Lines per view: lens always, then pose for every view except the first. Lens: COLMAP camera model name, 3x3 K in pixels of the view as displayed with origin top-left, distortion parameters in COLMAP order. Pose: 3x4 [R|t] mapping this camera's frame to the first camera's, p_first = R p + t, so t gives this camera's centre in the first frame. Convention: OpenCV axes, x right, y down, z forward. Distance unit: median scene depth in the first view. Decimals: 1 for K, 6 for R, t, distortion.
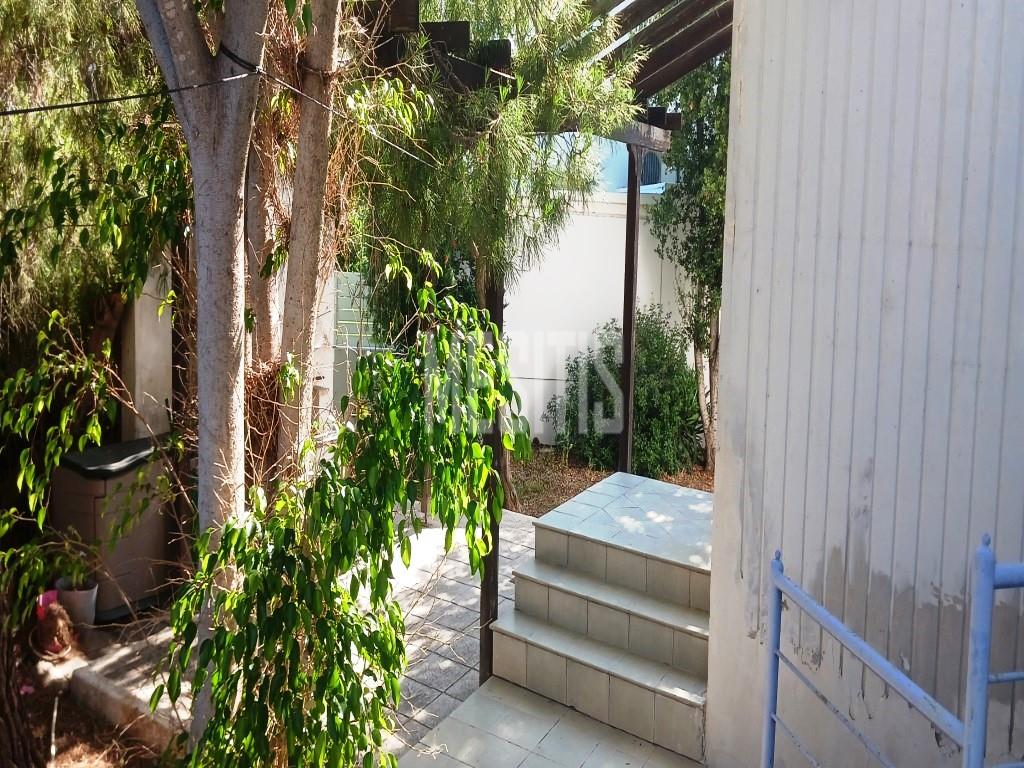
lens RADIAL K [[798.6, 0, 512.0], [0, 798.6, 384.0], [0, 0, 1]] dist [0.000326, -0.003909]
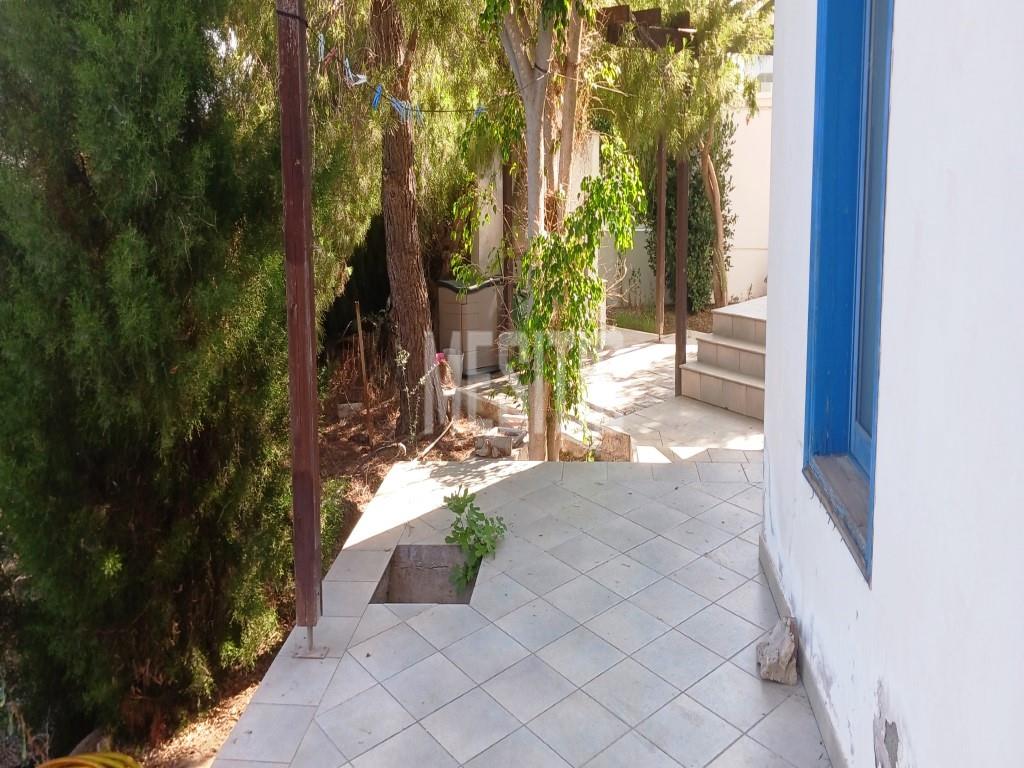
lens RADIAL K [[871.6, 0, 512.0], [0, 871.6, 384.0], [0, 0, 1]] dist [0.120235, -0.001293]
pose [[0.938421, 0.013186, -0.345243, 0.511181], [0.010948, 0.997635, 0.067861, 0.381400], [0.345321, -0.067461, 0.936057, -1.593038]]
